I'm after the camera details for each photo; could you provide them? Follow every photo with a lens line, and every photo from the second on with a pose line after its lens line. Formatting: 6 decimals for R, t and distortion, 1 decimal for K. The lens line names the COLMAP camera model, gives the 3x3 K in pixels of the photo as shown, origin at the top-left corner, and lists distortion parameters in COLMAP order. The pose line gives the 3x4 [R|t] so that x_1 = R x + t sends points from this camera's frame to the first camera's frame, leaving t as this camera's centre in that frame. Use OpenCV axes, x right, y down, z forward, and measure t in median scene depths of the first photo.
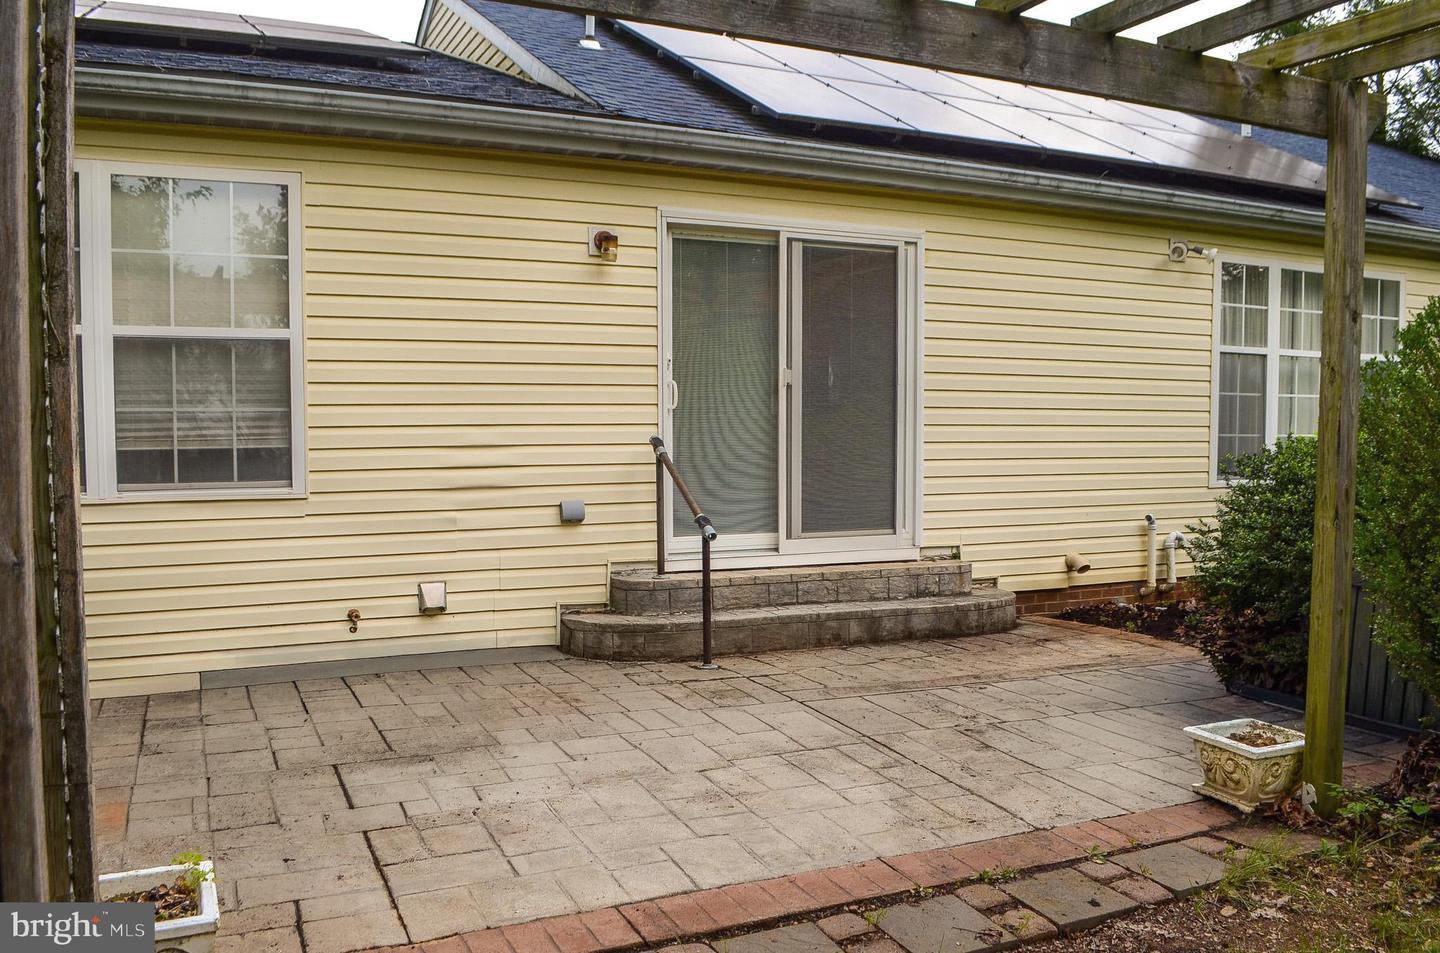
lens RADIAL K [[1153.2, 0, 720.0], [0, 1153.2, 476.5], [0, 0, 1]] dist [-0.059475, 0.000455]
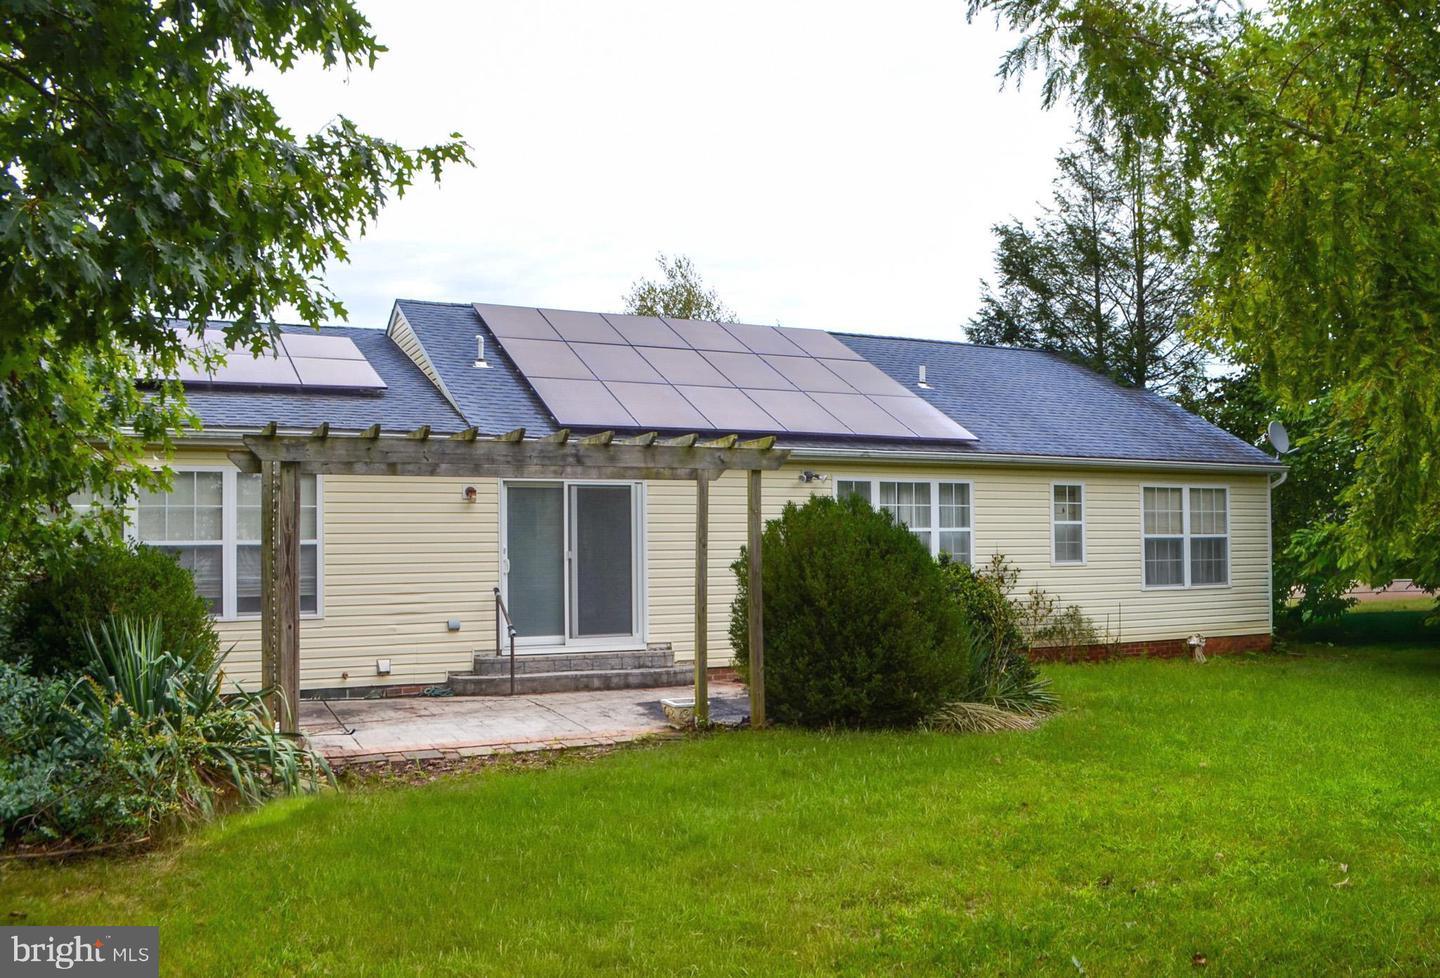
lens RADIAL K [[1153.2, 0, 722.9], [0, 1153.2, 512.7], [0, 0, 1]] dist [-0.041338, -0.001151]
pose [[0.999871, -0.013526, 0.008718, 0.321321], [0.014204, 0.996444, -0.083053, 0.008529], [-0.007563, 0.083167, 0.996507, -1.009934]]
